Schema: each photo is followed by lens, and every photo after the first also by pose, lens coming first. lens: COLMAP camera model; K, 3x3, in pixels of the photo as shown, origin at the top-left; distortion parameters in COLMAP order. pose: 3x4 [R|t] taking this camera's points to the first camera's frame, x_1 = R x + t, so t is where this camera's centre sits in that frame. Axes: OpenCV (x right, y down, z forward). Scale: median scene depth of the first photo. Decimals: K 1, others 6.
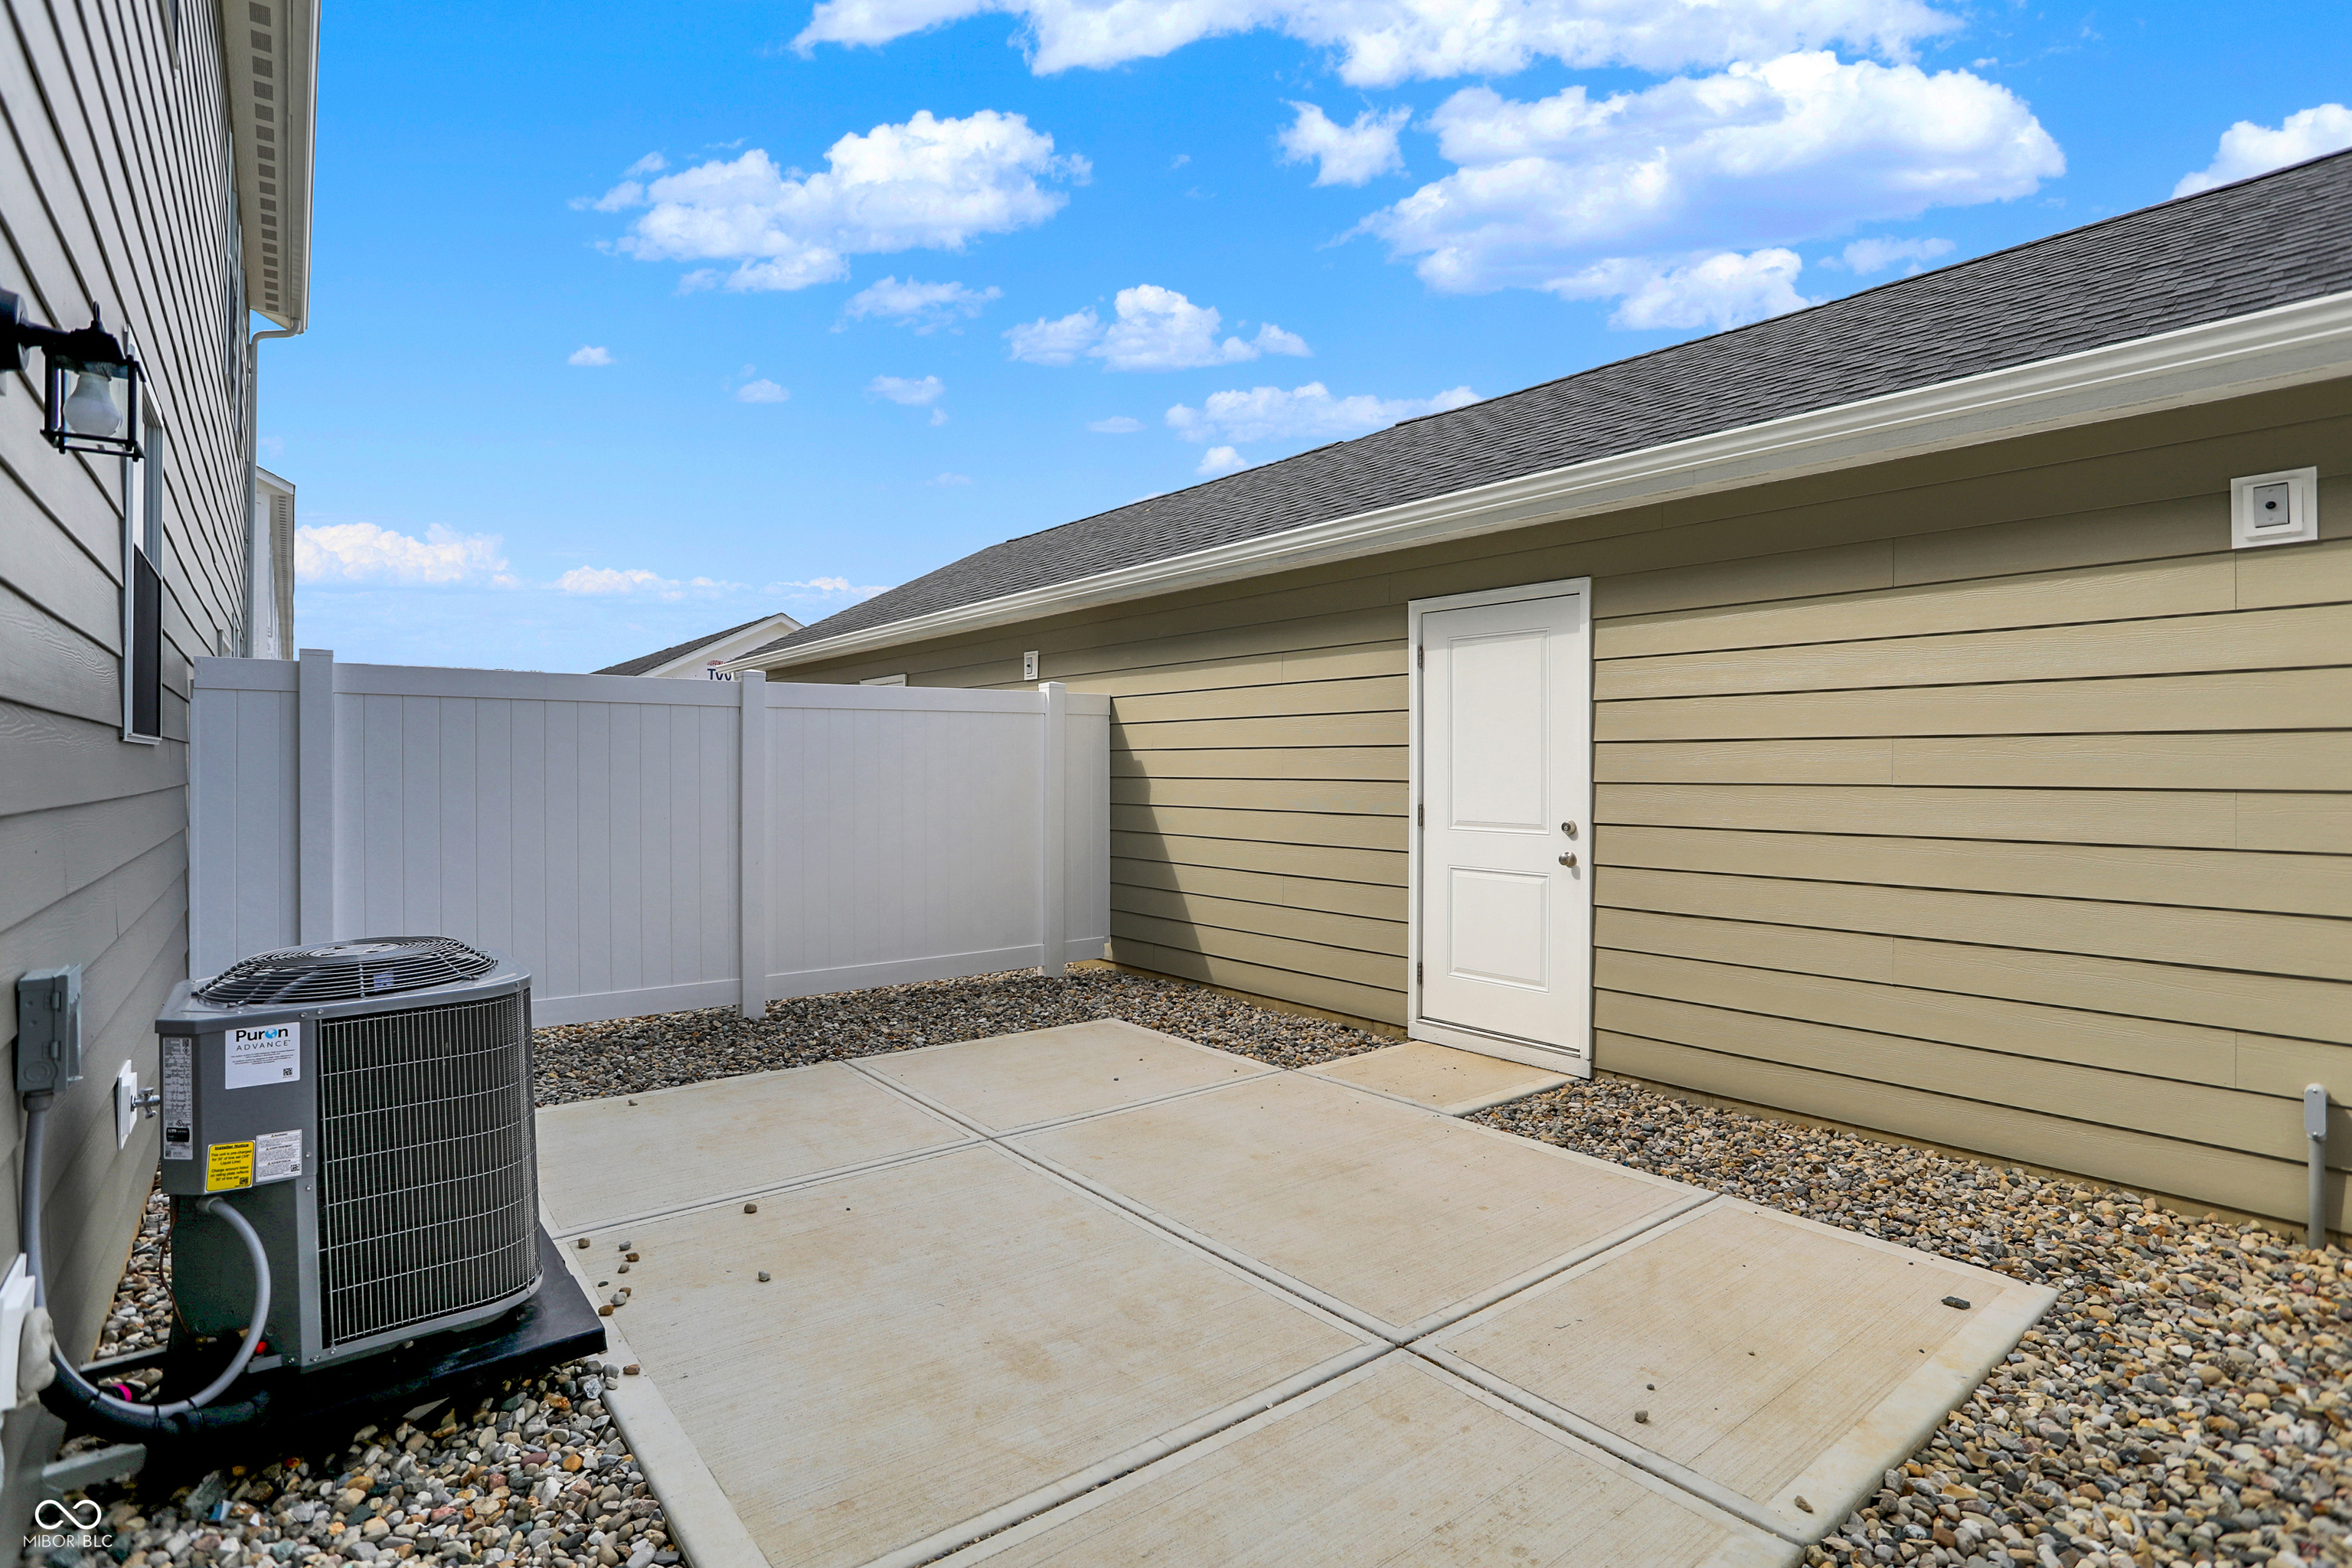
lens RADIAL K [[1162.8, 0, 1175.4], [0, 1162.8, 765.7], [0, 0, 1]] dist [-0.030760, 0.000257]
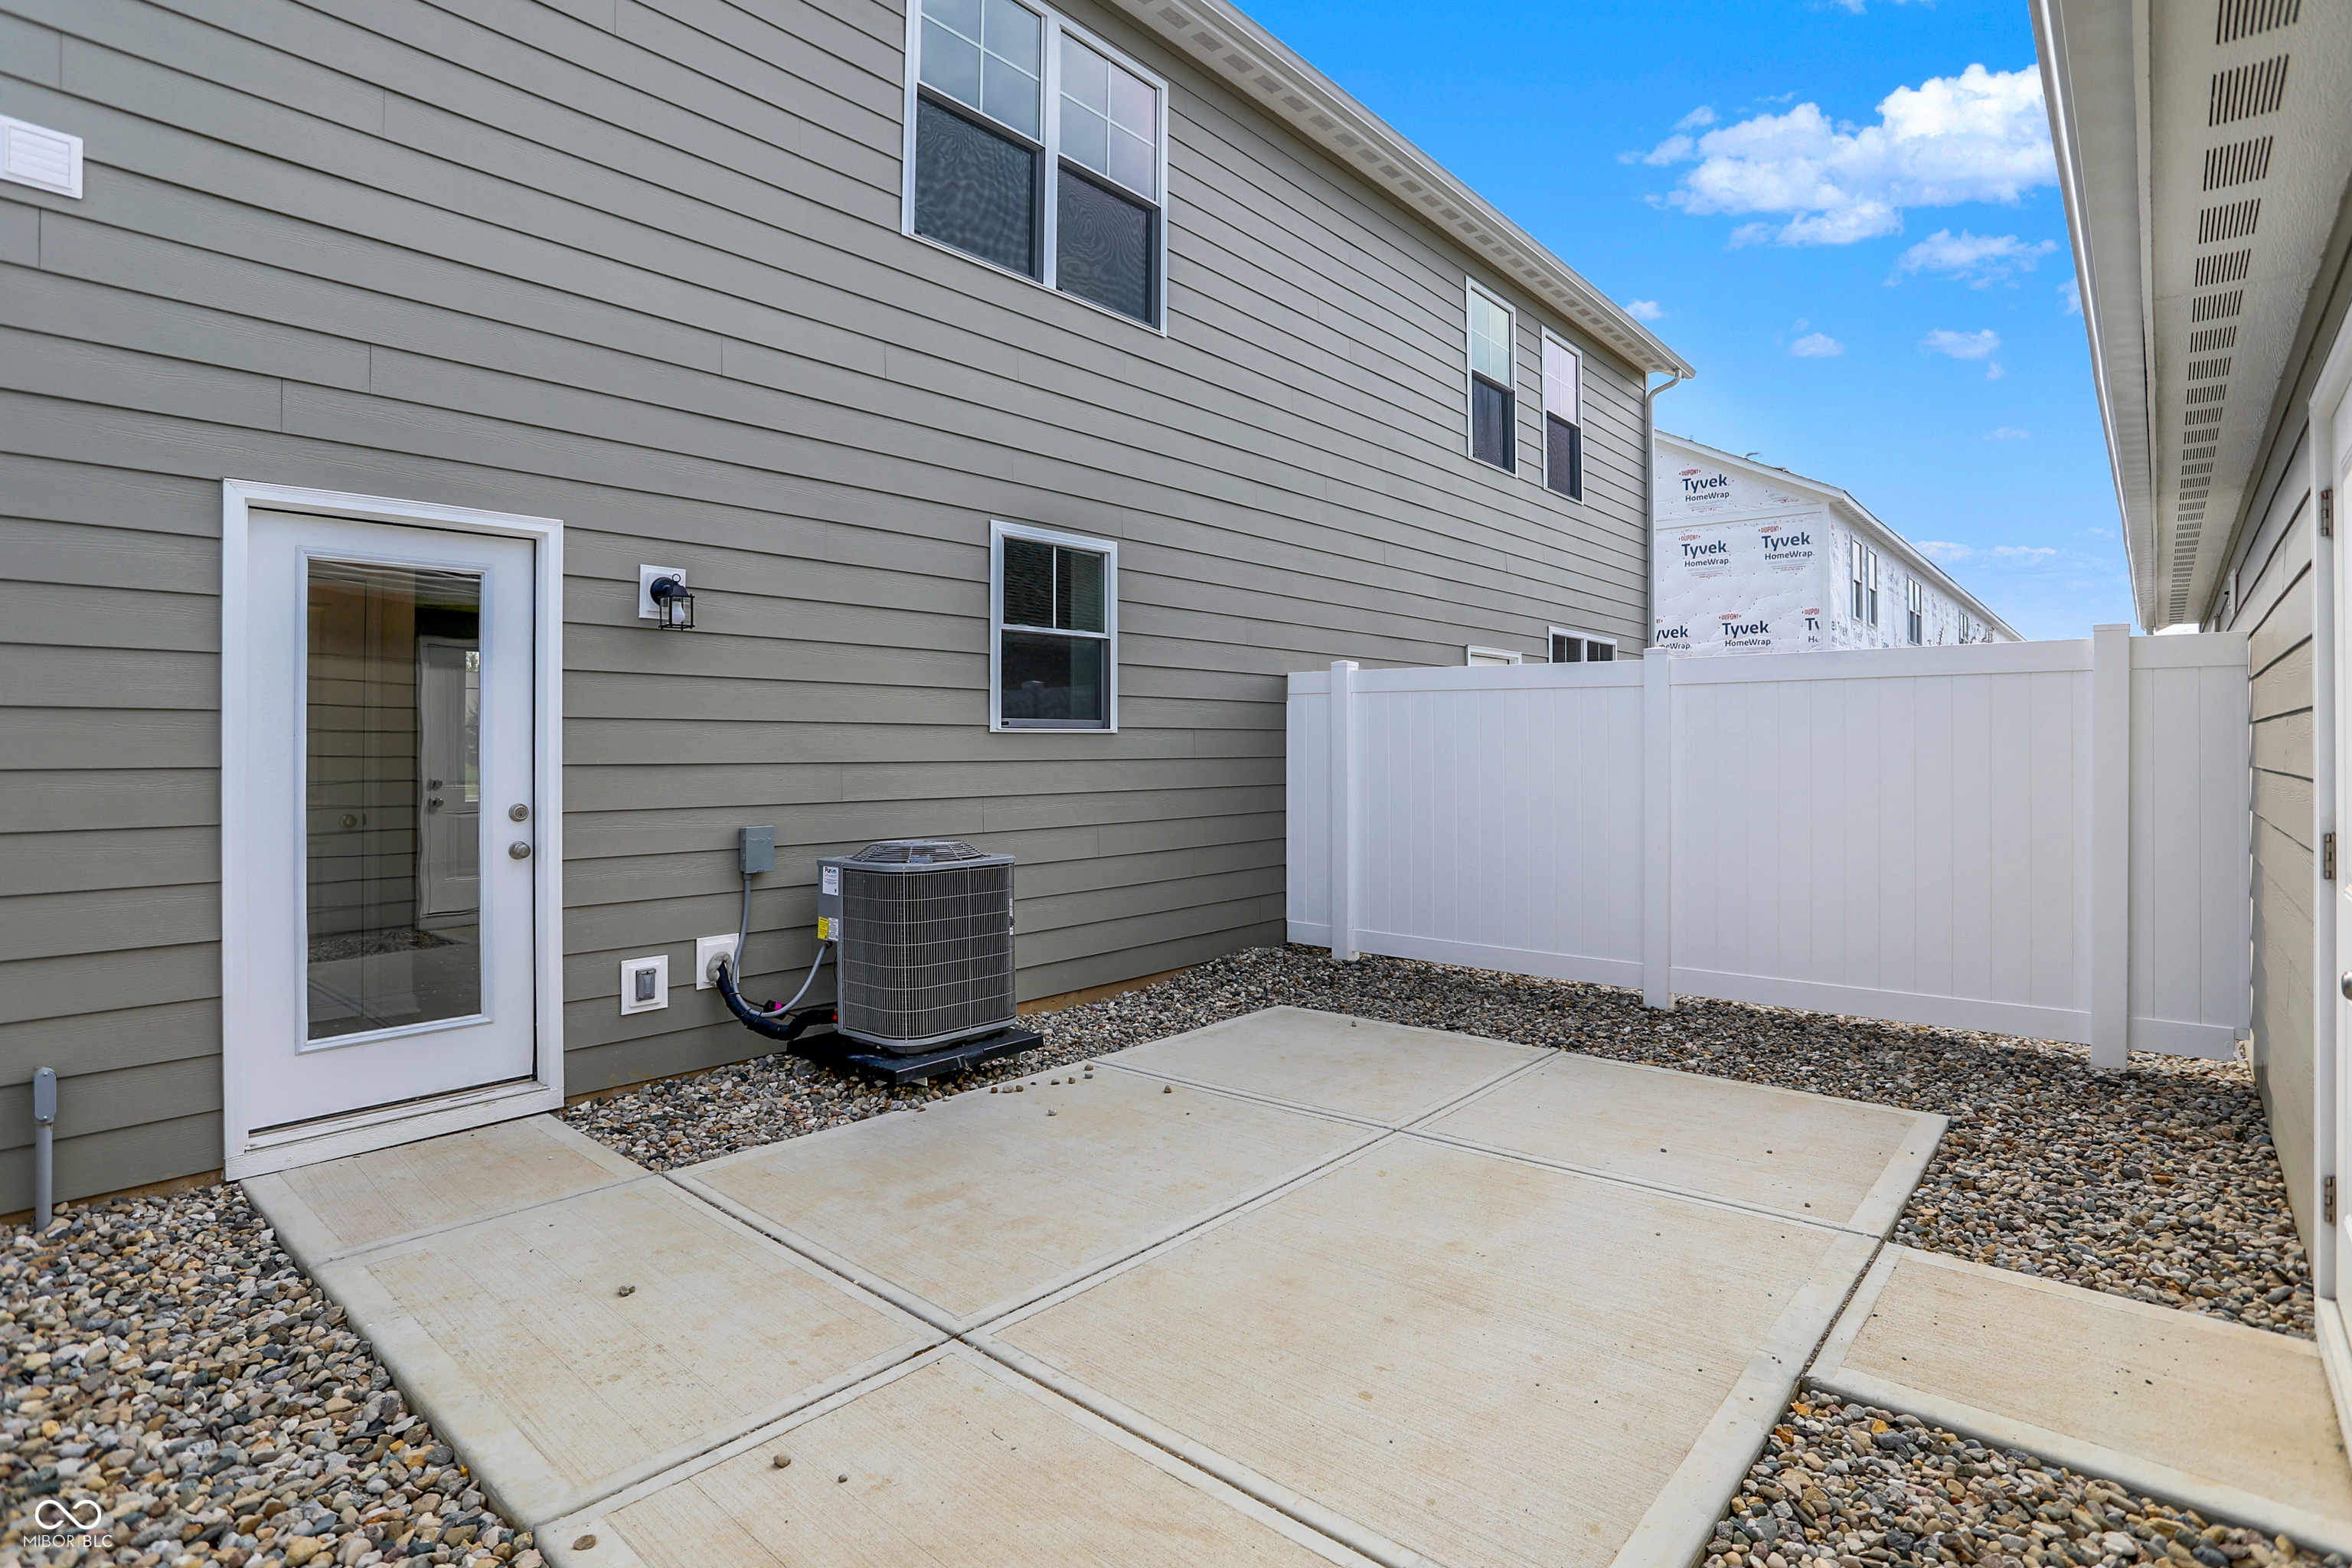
lens RADIAL K [[1155.2, 0, 1176.0], [0, 1155.2, 784.0], [0, 0, 1]] dist [-0.098364, 0.033691]
pose [[0.185236, 0.025611, -0.982360, 1.041808], [-0.003399, 0.999671, 0.025422, 0.015284], [0.982688, -0.001370, 0.185262, 0.918772]]
